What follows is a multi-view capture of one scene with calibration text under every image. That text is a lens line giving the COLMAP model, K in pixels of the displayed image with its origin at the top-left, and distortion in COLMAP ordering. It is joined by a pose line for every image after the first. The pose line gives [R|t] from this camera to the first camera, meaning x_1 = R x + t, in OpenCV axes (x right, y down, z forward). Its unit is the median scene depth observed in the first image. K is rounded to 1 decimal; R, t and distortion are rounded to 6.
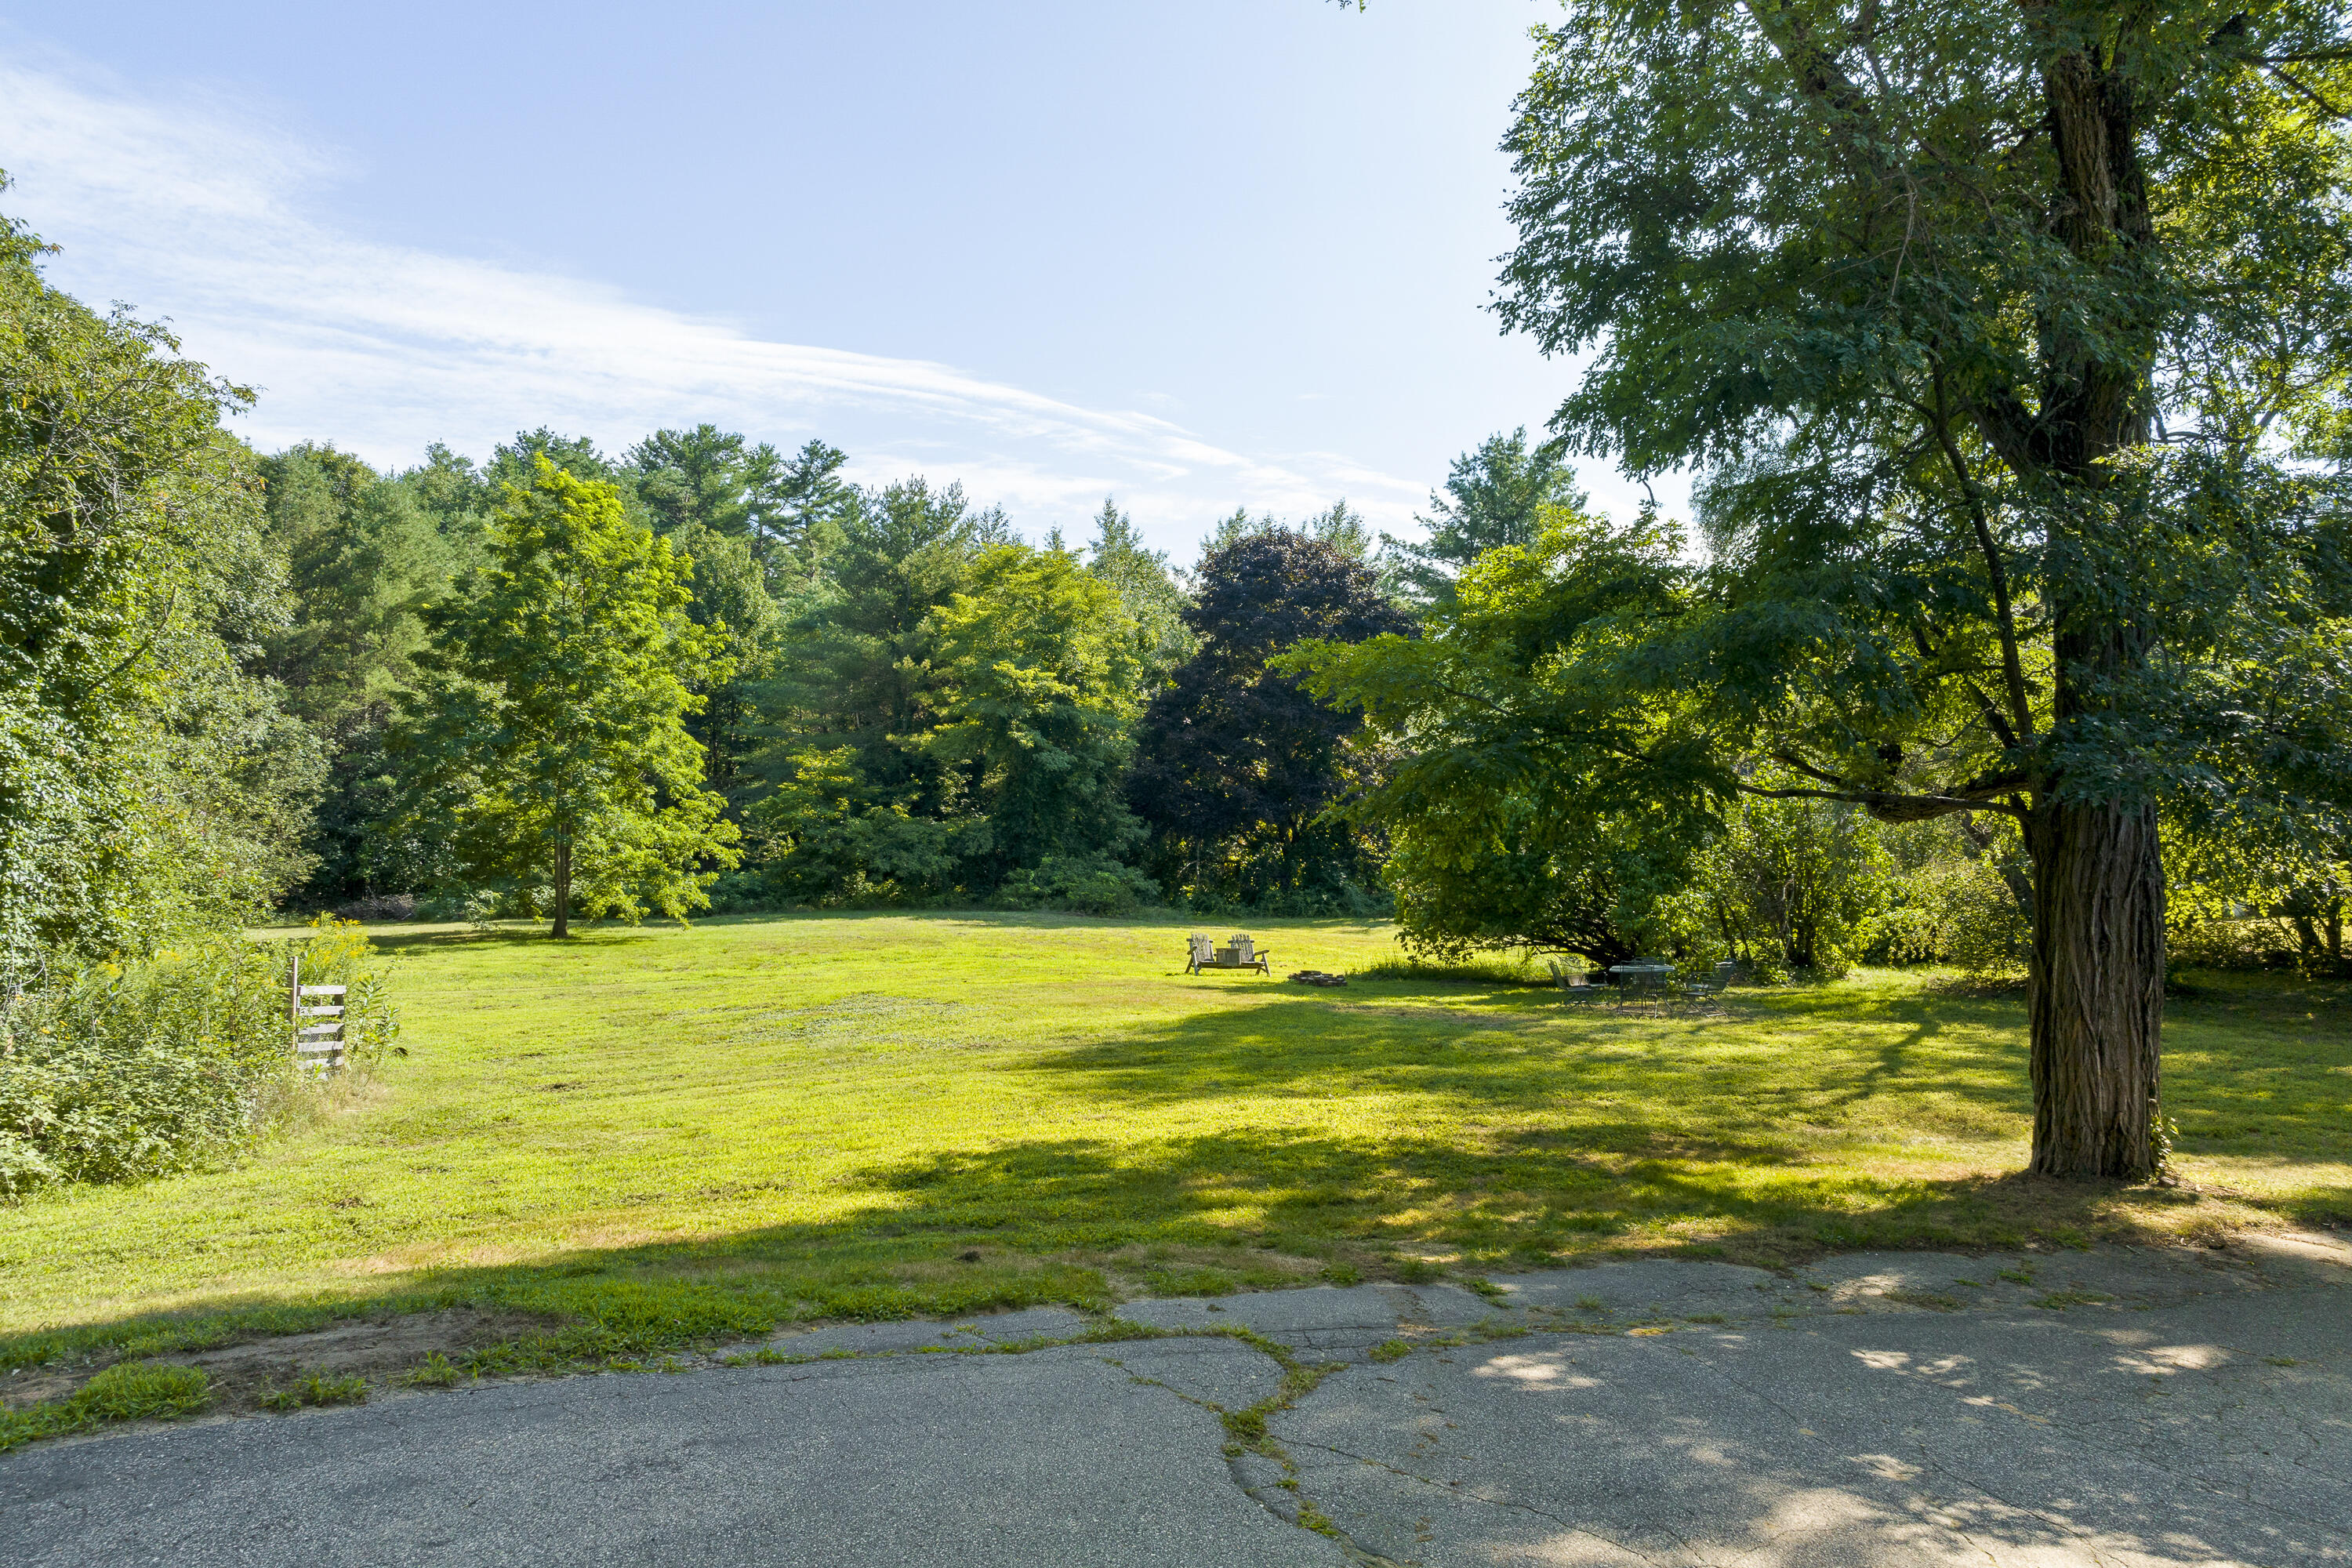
lens RADIAL K [[1638.3, 0, 1165.5], [0, 1638.3, 785.8], [0, 0, 1]] dist [0.005554, 0.002563]
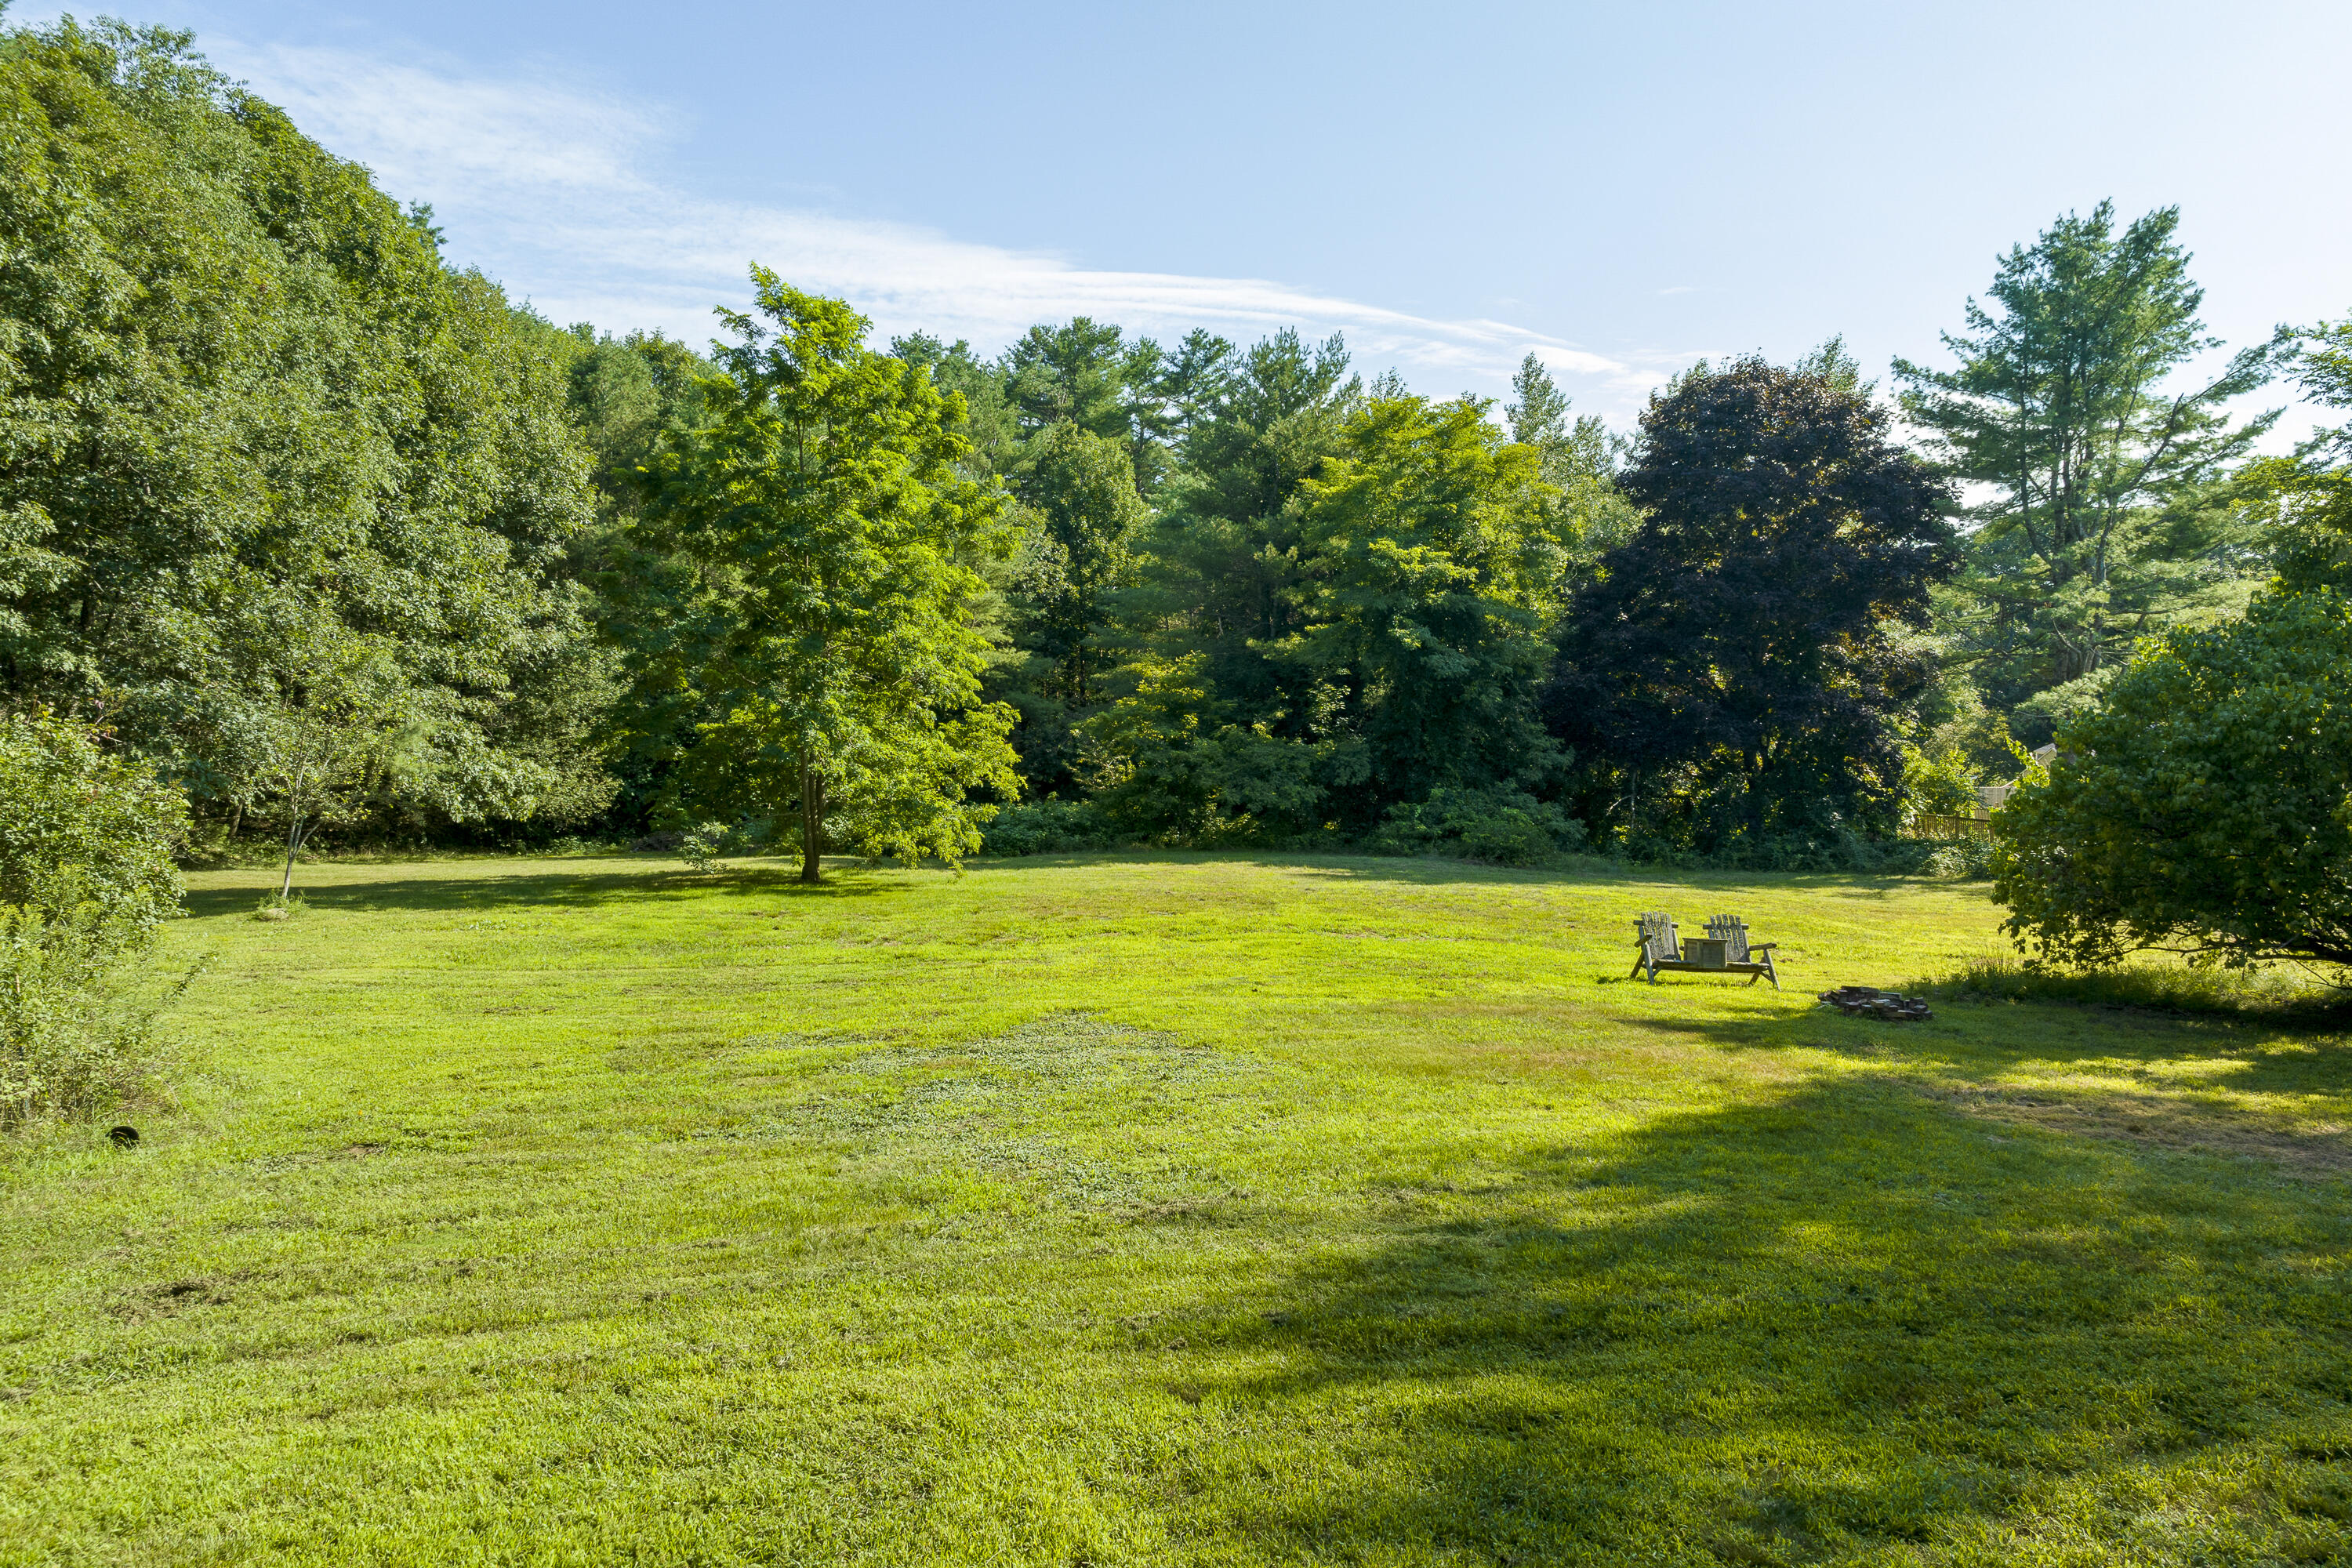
lens RADIAL K [[1629.6, 0, 1171.8], [0, 1629.6, 793.4], [0, 0, 1]] dist [0.002208, -0.002790]
pose [[0.968911, 0.010097, -0.247202, -0.002298], [0.001353, 0.998936, 0.046105, 0.008888], [0.247405, -0.045006, 0.967866, 0.192988]]
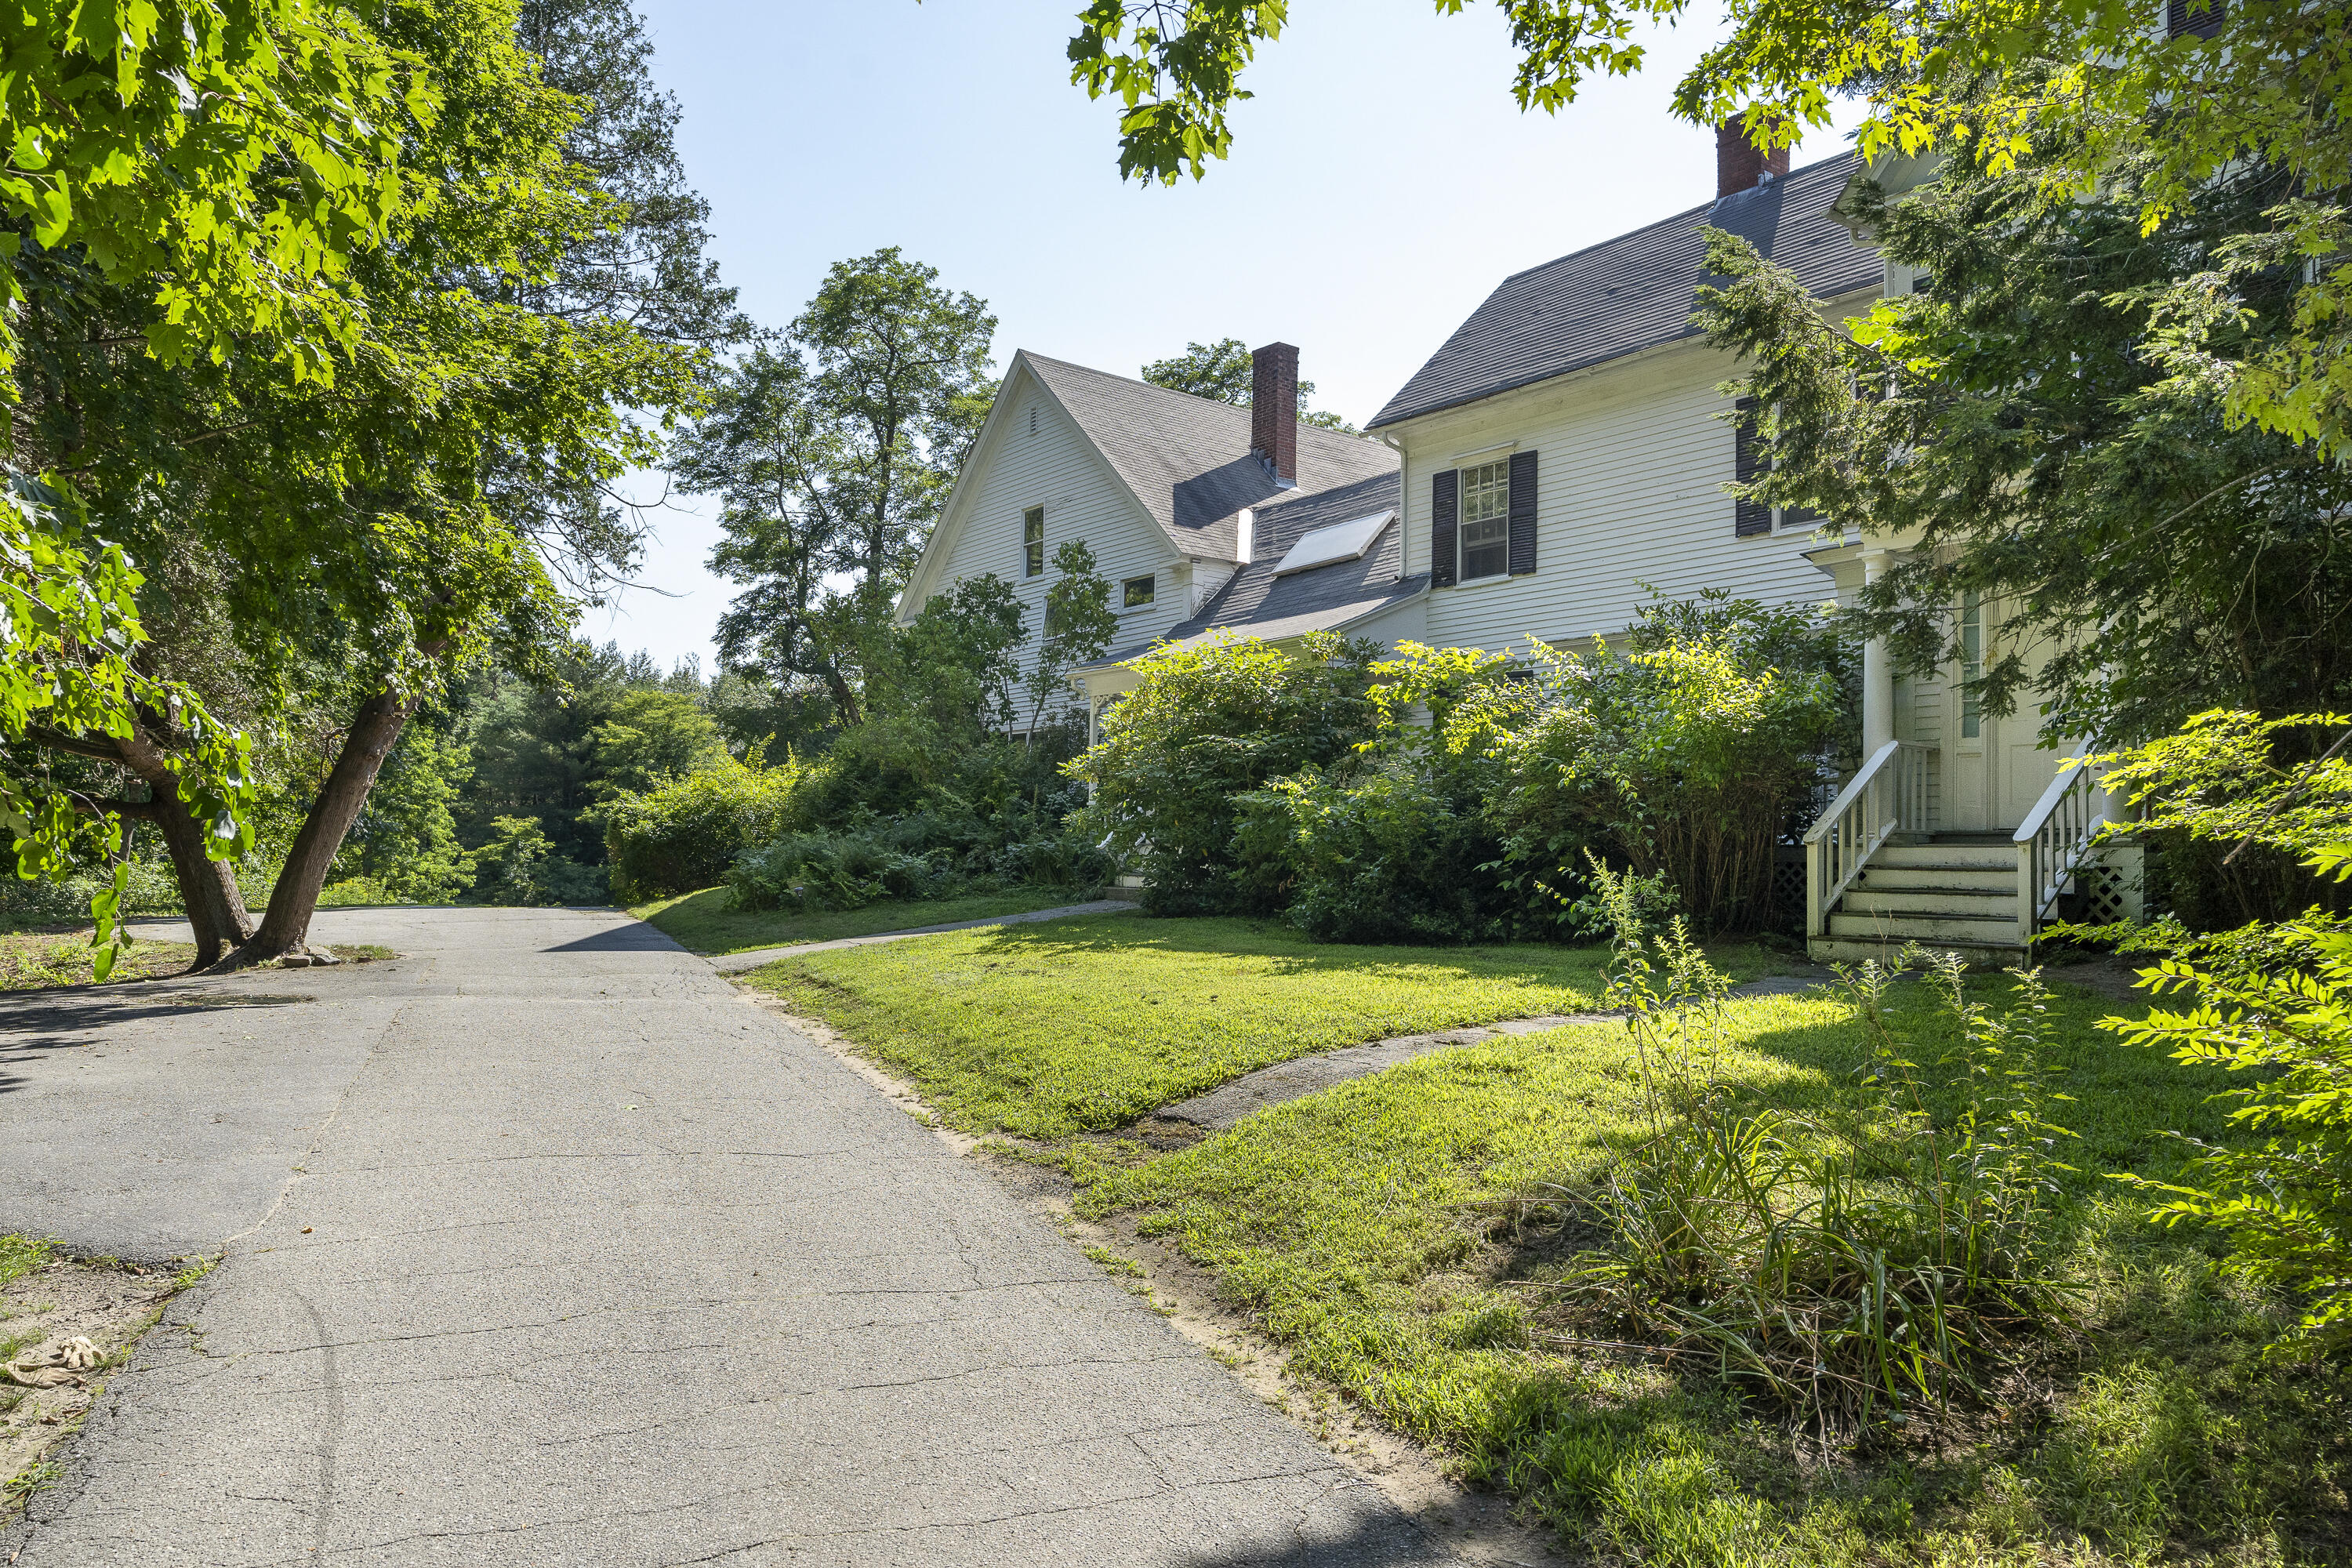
lens RADIAL K [[1620.6, 0, 1176.0], [0, 1620.6, 784.0], [0, 0, 1]] dist [0.001586, 0.002129]
pose [[0.978407, 0.027086, 0.204903, 0.084701], [-0.017990, 0.998774, -0.046128, 0.004593], [-0.205901, 0.041445, 0.977695, -0.611713]]
